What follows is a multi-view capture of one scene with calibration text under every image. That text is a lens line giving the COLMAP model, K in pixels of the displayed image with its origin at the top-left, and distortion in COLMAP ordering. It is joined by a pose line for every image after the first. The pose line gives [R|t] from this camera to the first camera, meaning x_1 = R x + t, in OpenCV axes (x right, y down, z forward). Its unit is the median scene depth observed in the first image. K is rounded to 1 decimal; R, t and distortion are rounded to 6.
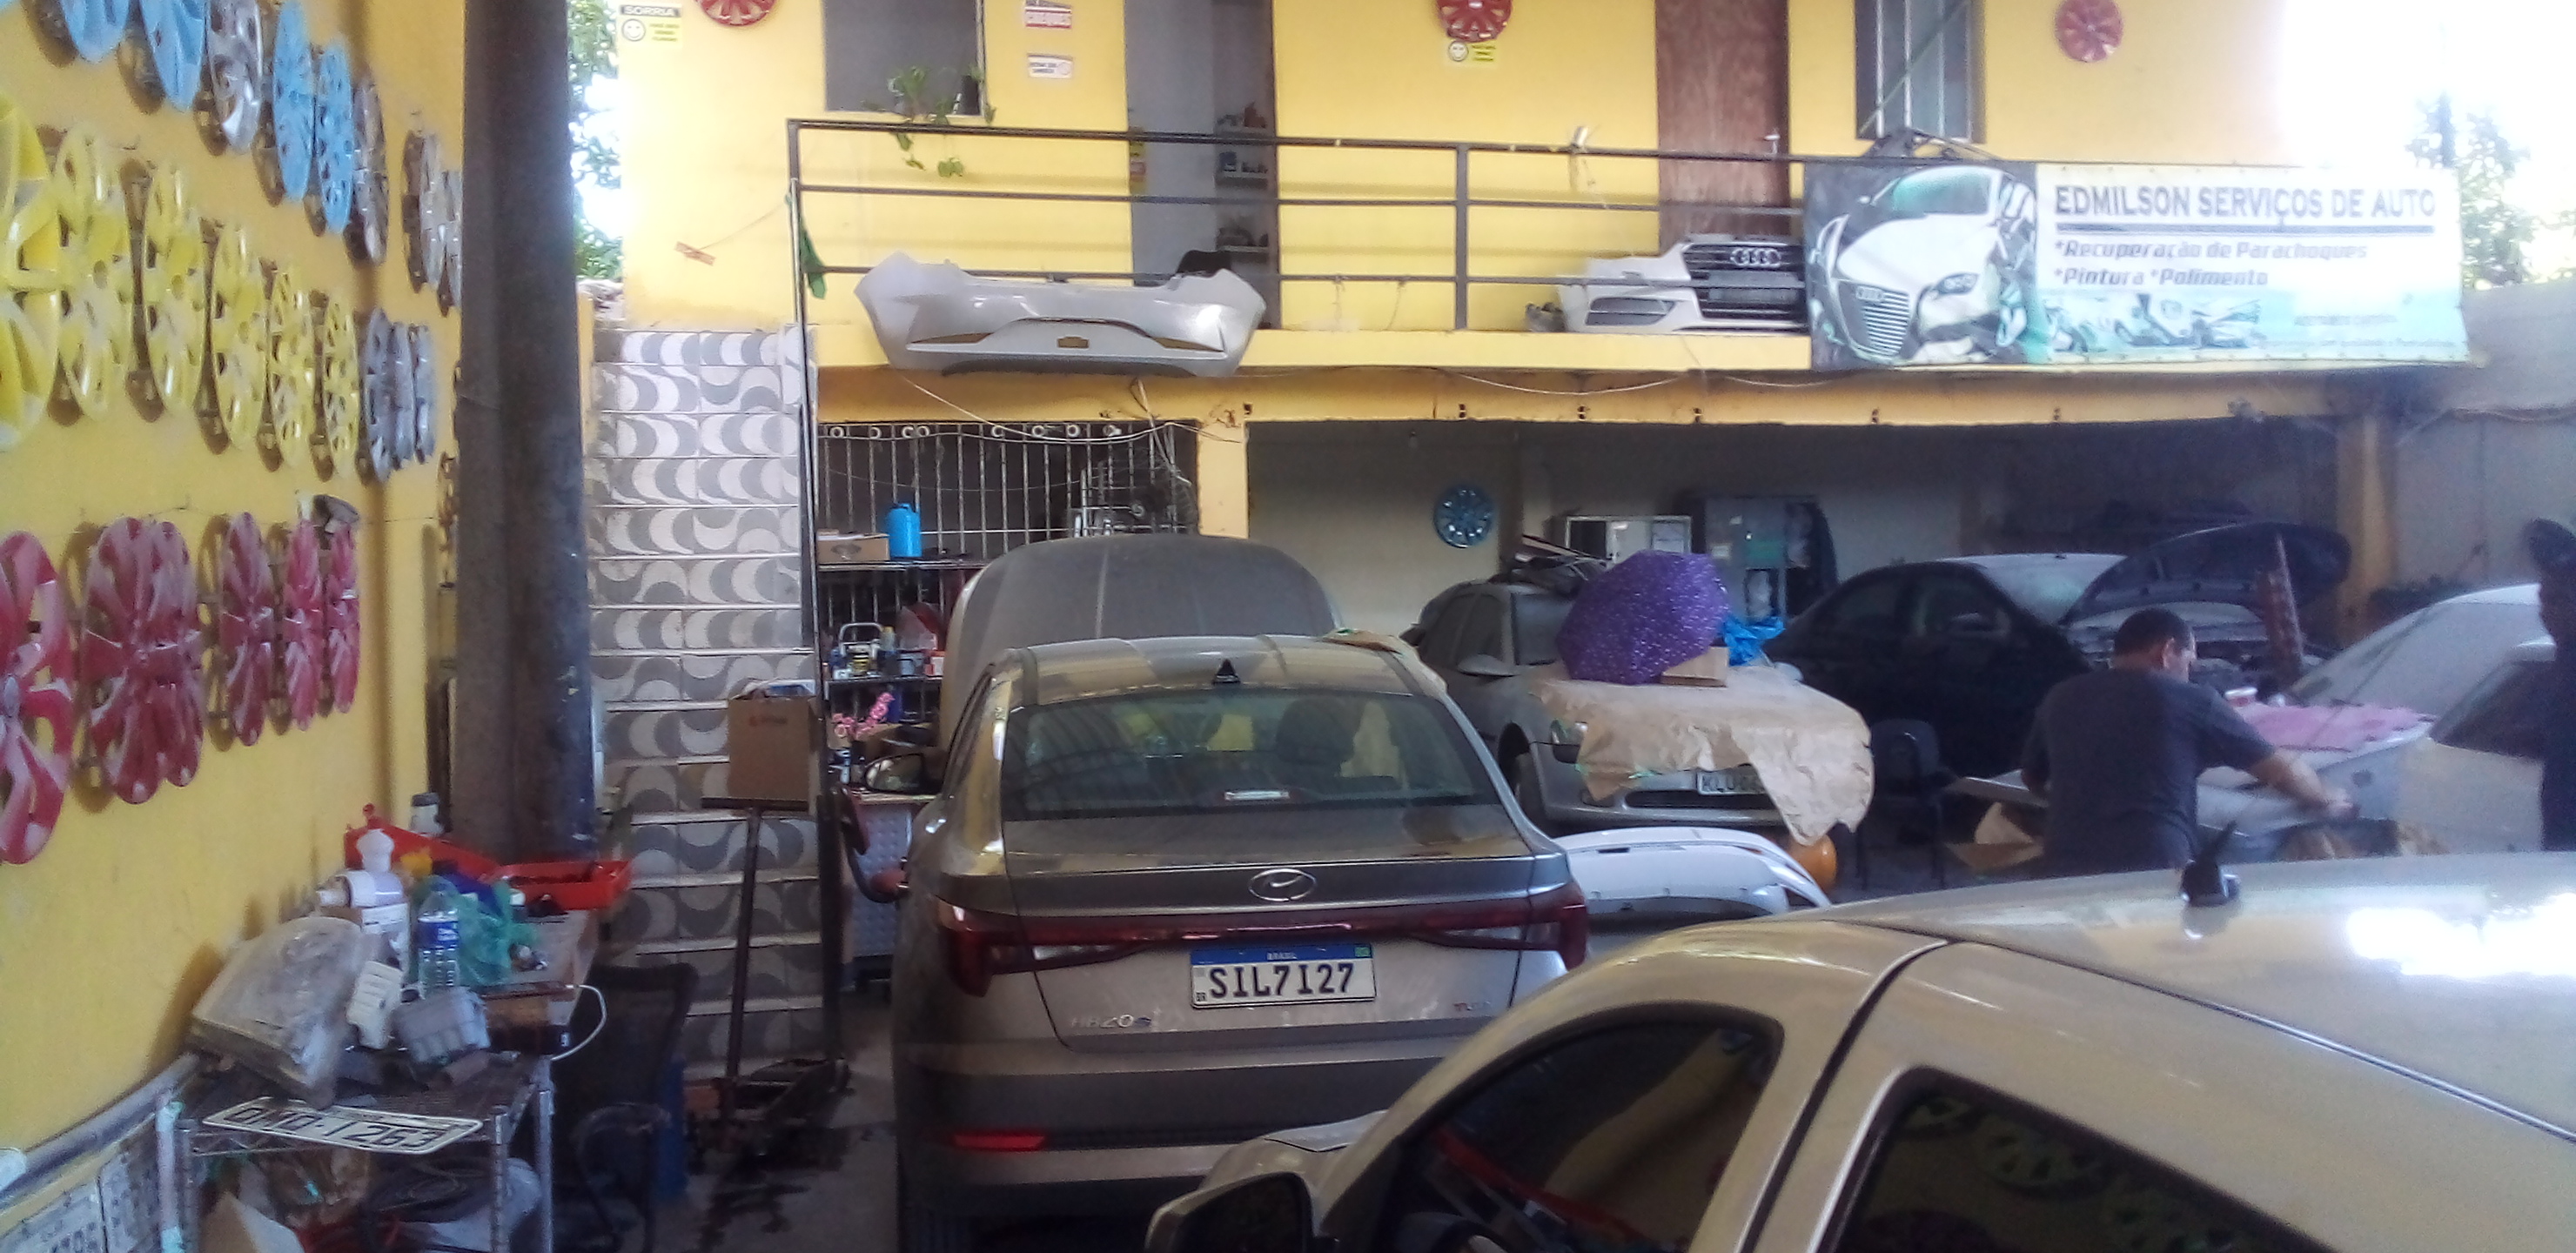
lens RADIAL K [[1955.5, 0, 1288.0], [0, 1955.5, 626.5], [0, 0, 1]] dist [-0.004800, -0.004483]
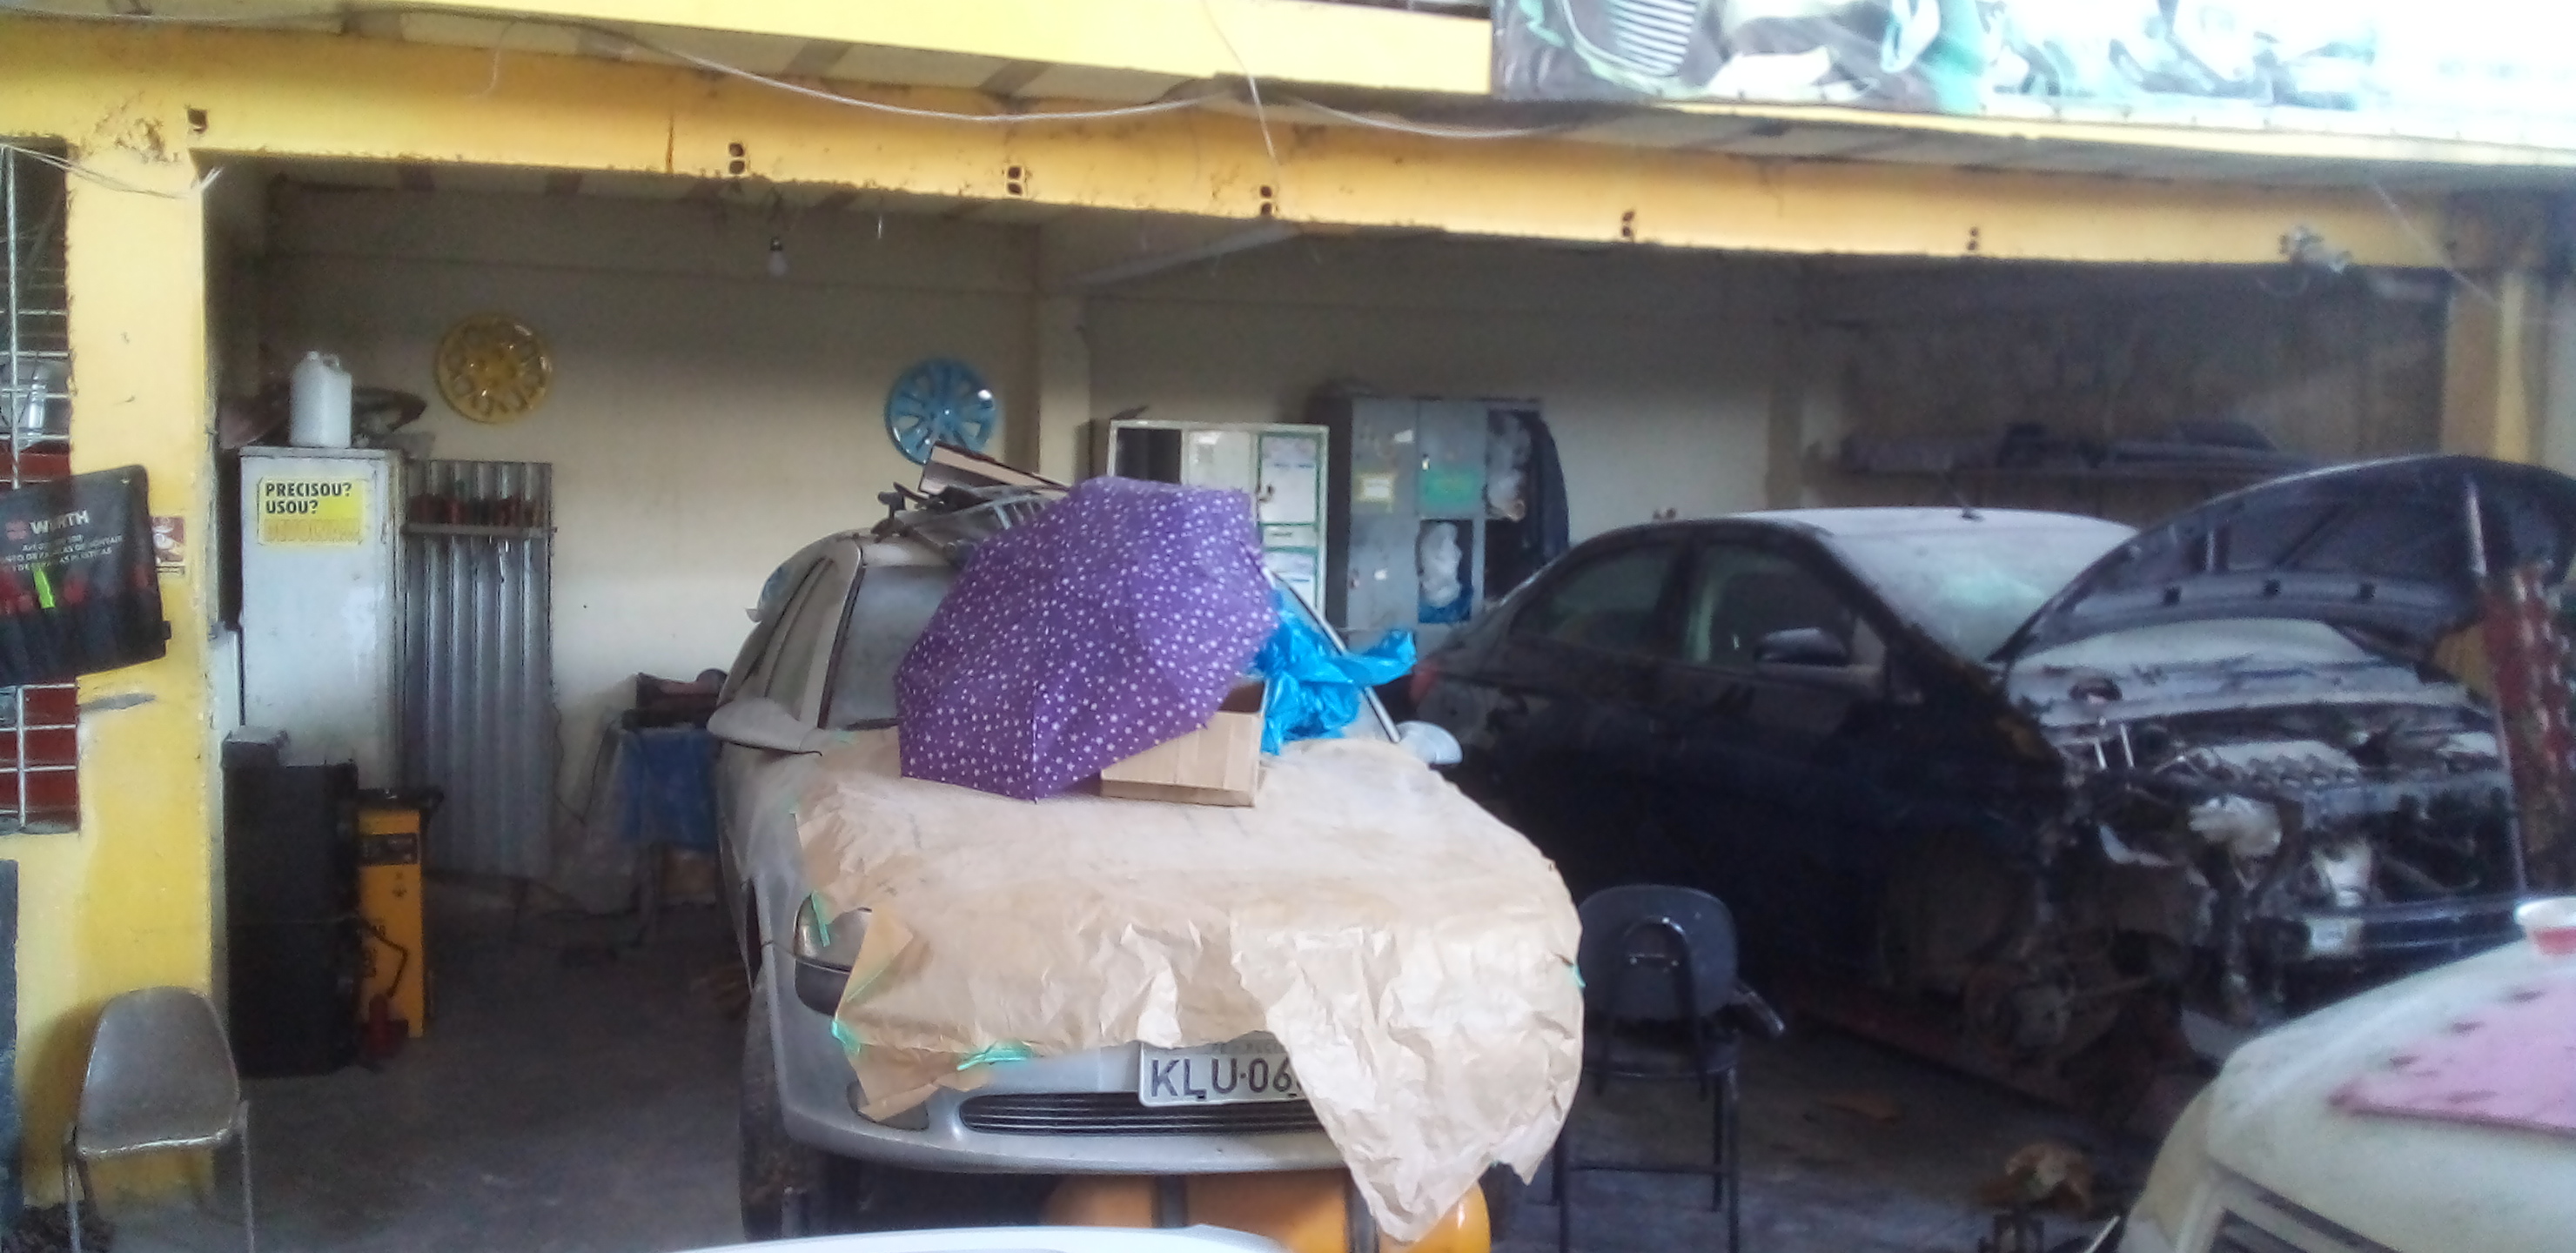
lens RADIAL K [[1924.6, 0, 1288.0], [0, 1924.6, 626.5], [0, 0, 1]] dist [0.027304, -0.002103]
pose [[0.994235, 0.021393, 0.105067, 0.173486], [-0.025240, 0.999054, 0.035425, -0.021291], [-0.104209, -0.037873, 0.993834, 0.543969]]
